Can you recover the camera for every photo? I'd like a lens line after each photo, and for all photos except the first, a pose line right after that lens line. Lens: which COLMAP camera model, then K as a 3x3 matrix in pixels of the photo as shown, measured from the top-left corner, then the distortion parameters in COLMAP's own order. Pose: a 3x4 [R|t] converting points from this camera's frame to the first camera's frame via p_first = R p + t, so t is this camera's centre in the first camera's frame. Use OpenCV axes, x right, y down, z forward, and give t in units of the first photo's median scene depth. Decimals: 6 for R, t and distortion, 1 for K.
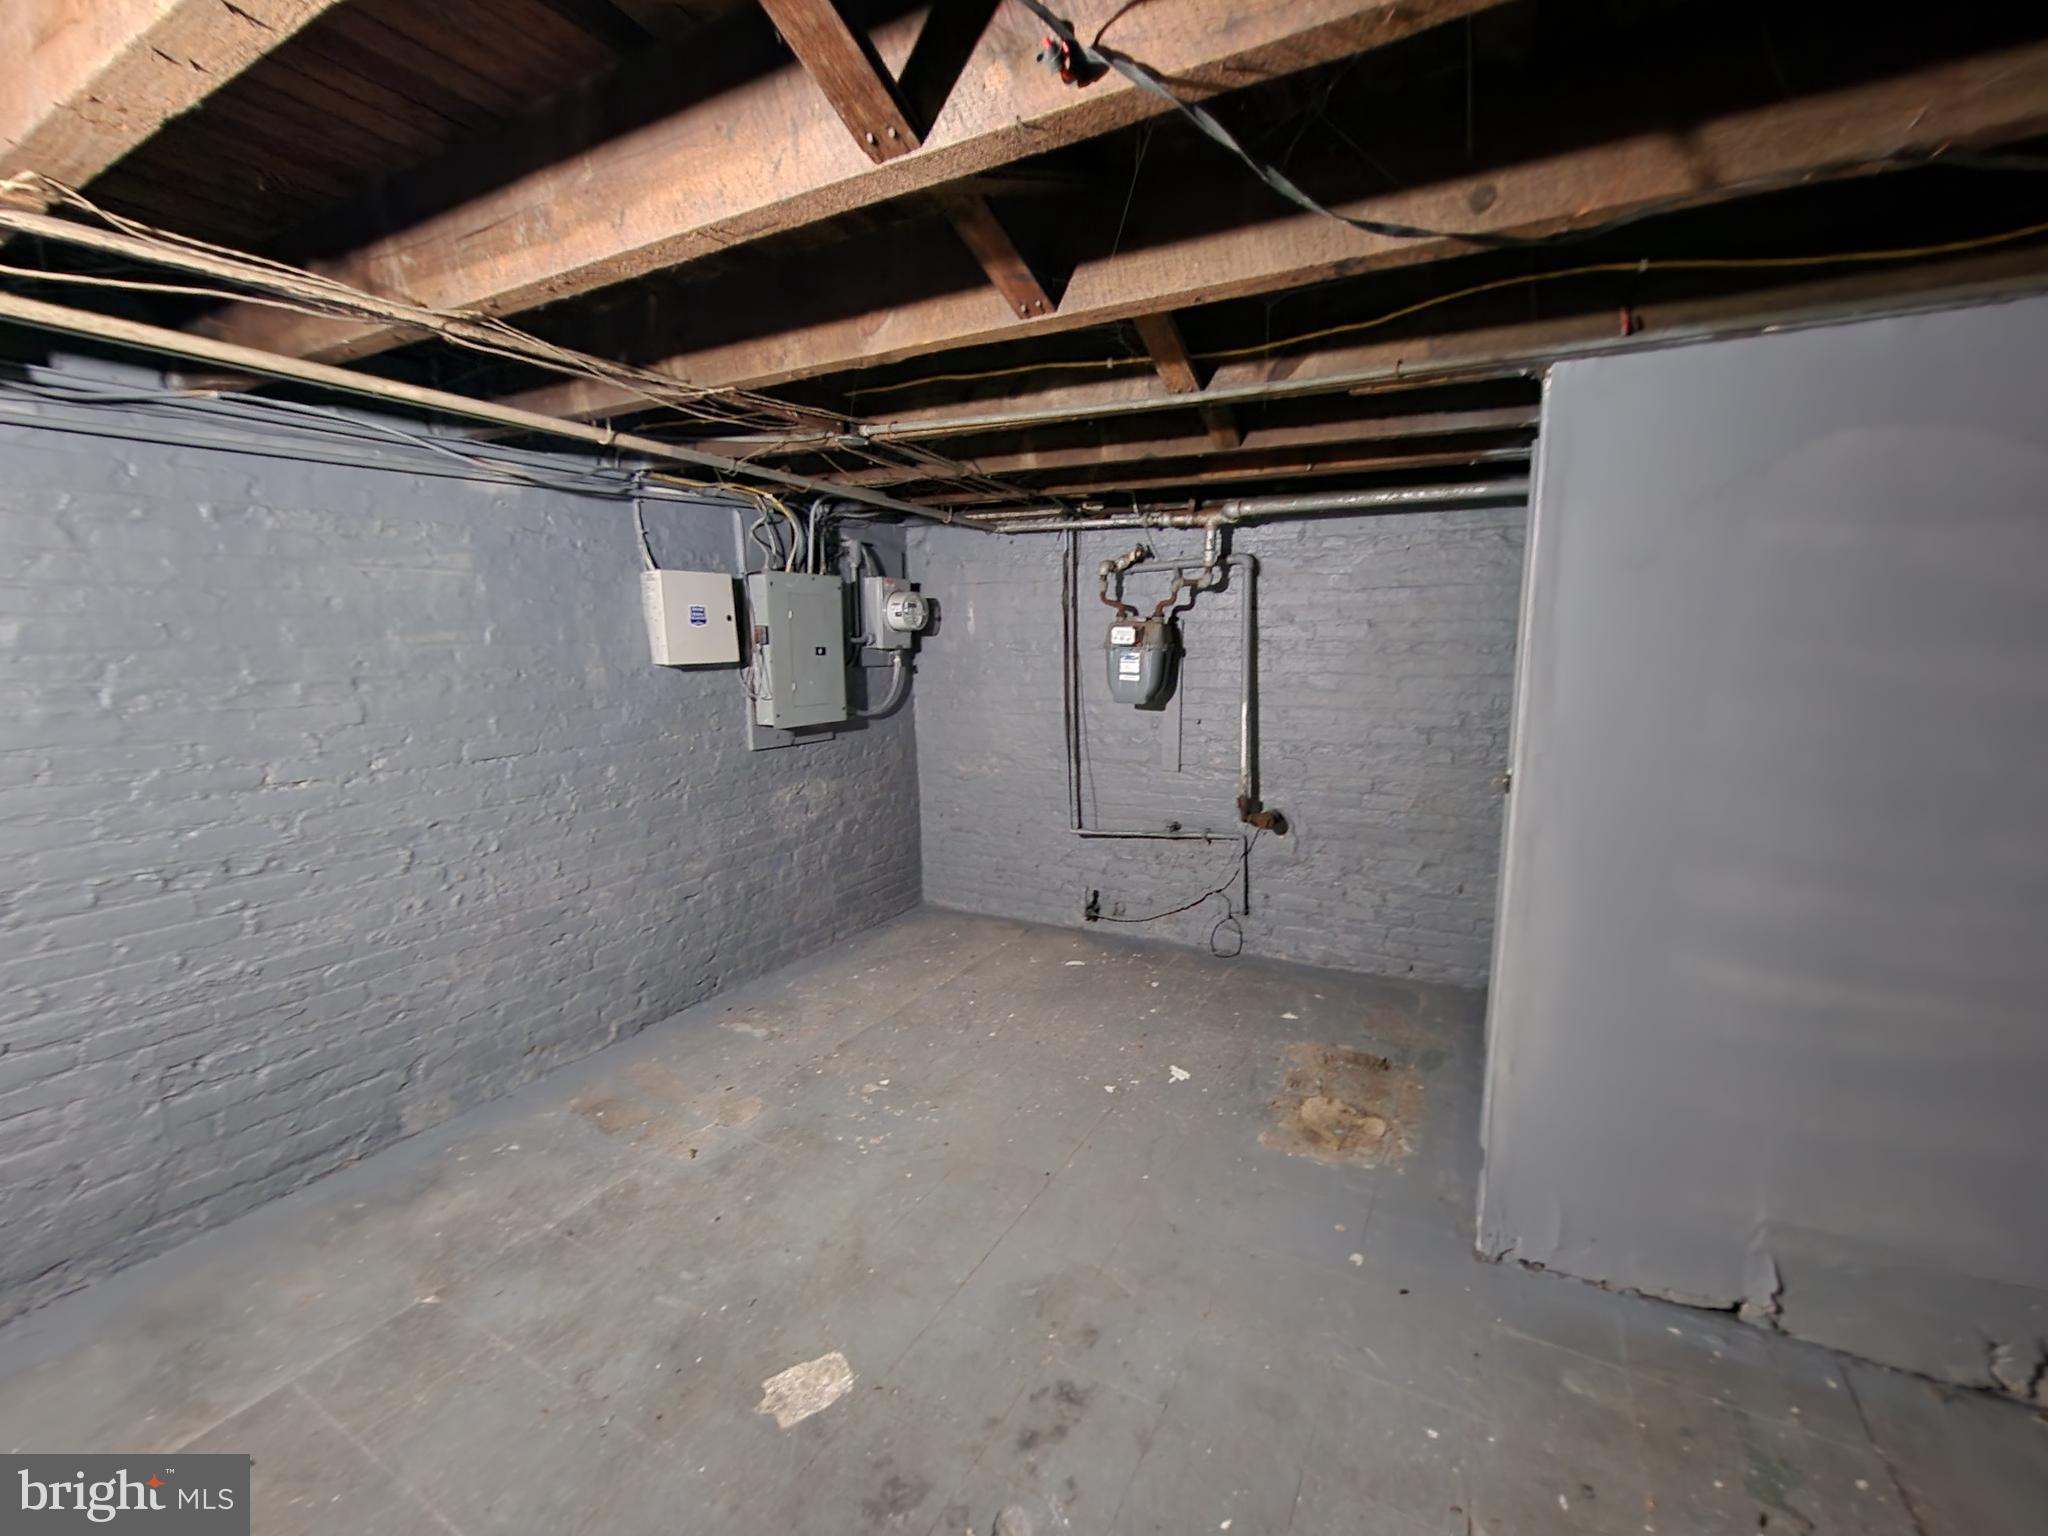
lens RADIAL K [[843.5, 0, 1025.2], [0, 843.5, 772.1], [0, 0, 1]] dist [-0.002097, -0.000275]
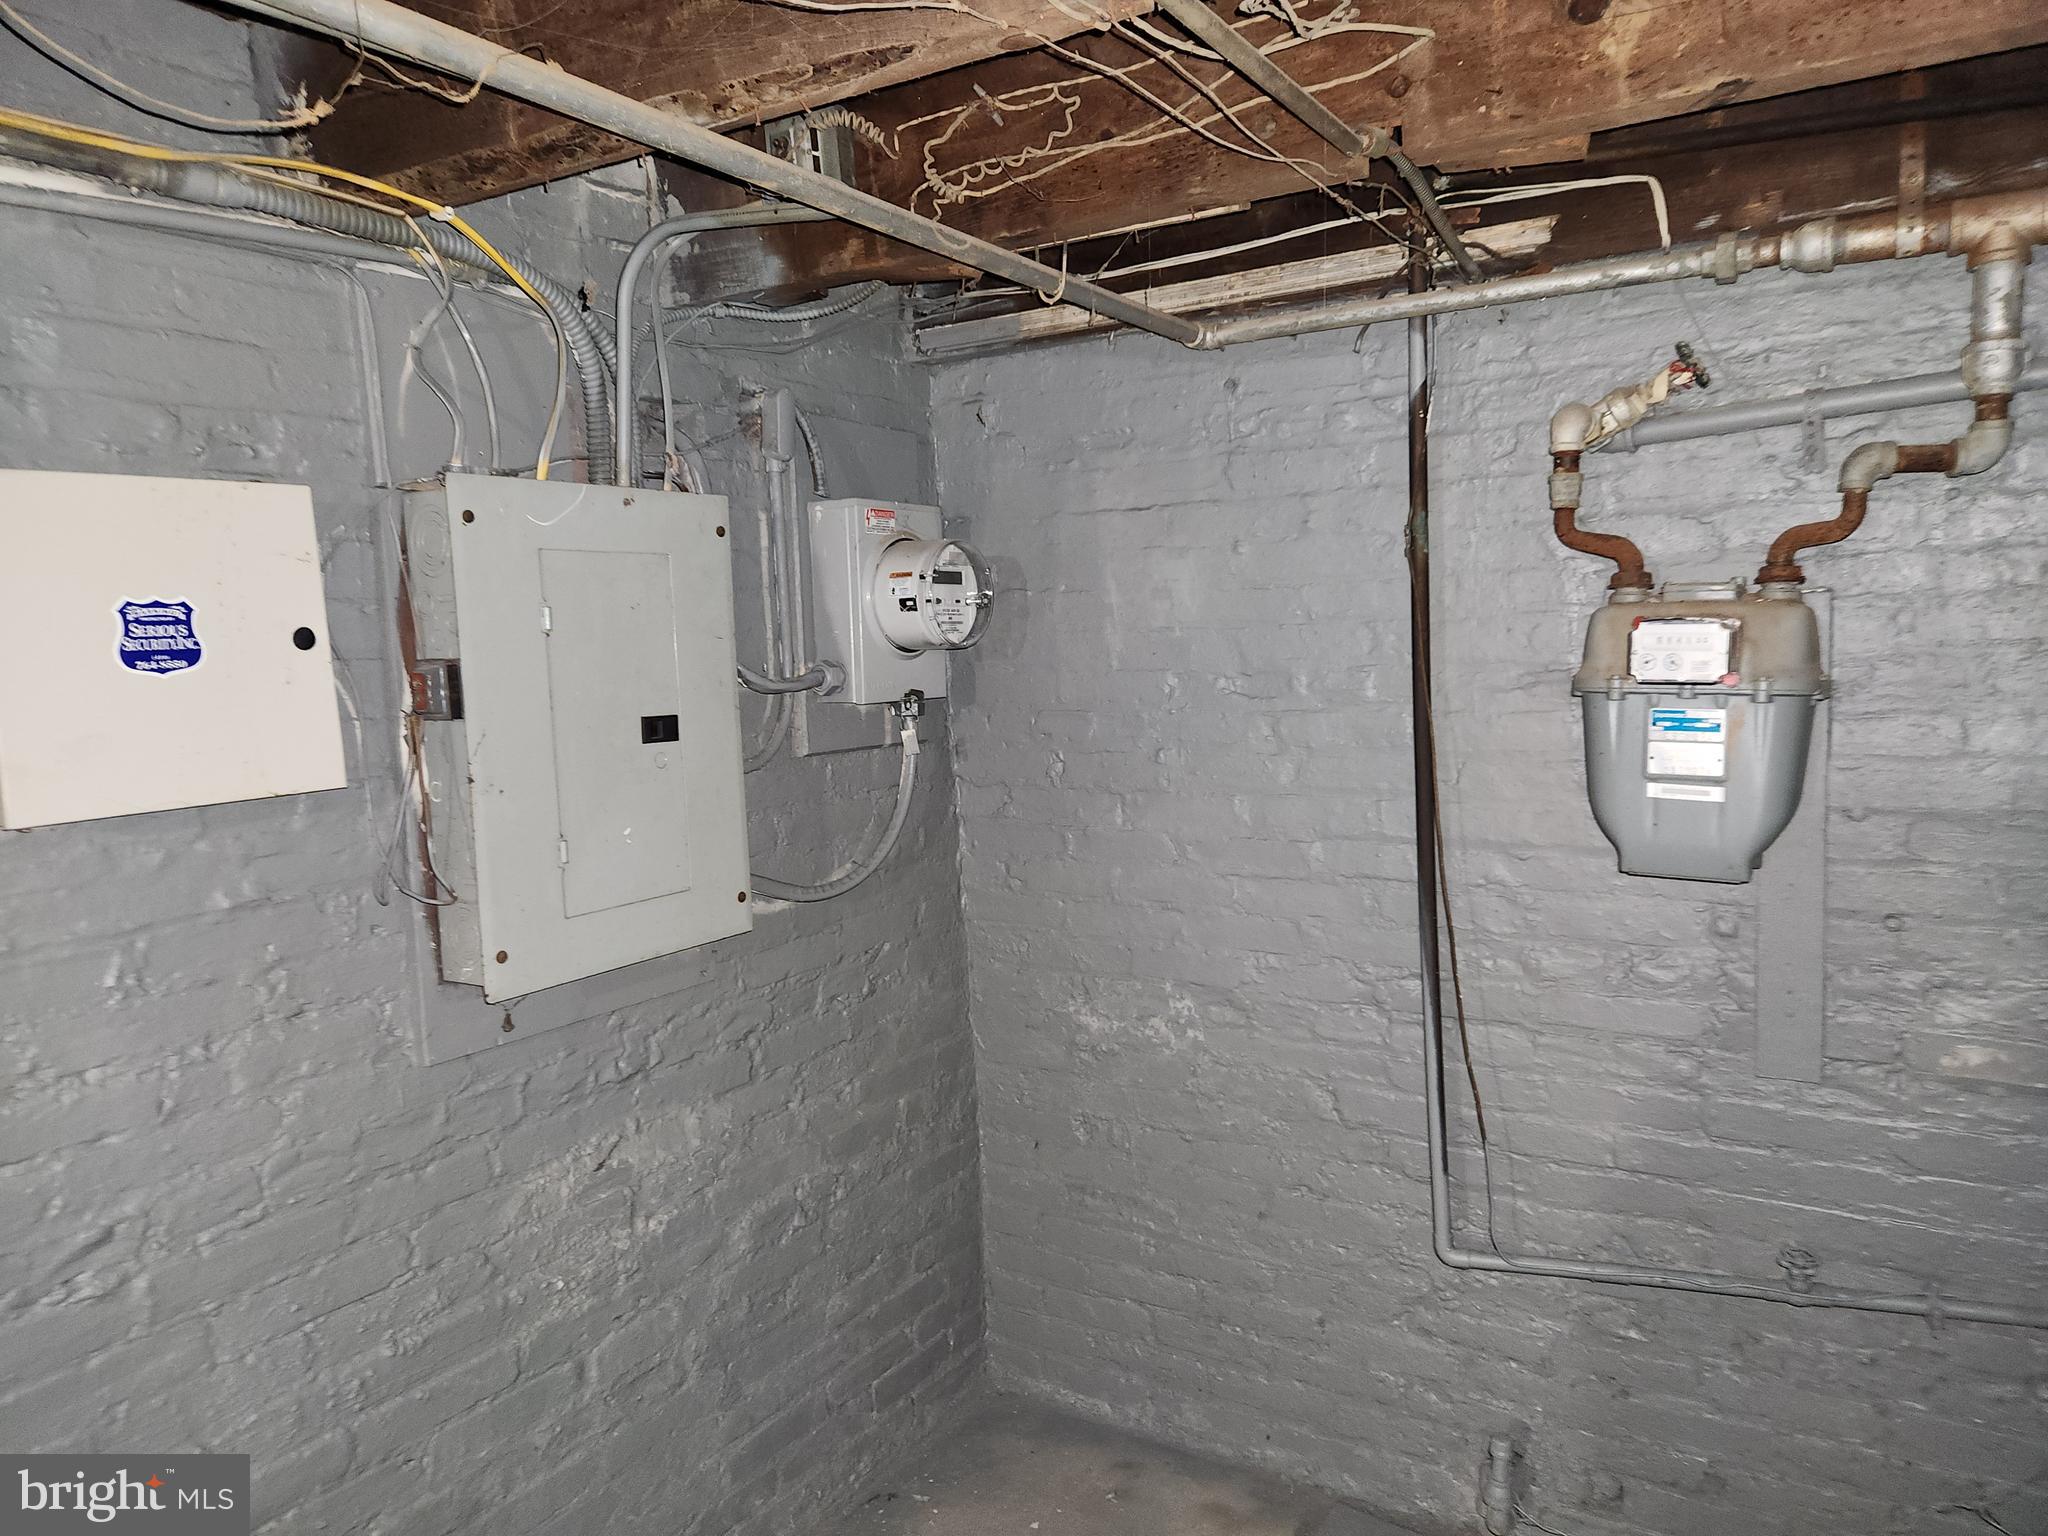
lens RADIAL K [[1385.1, 0, 1007.1], [0, 1385.1, 776.6], [0, 0, 1]] dist [0.088578, -0.089617]
pose [[0.994927, -0.021132, -0.098359, -0.057227], [0.015876, 0.998419, -0.053913, -0.087405], [0.099343, 0.052078, 0.993690, 0.453347]]
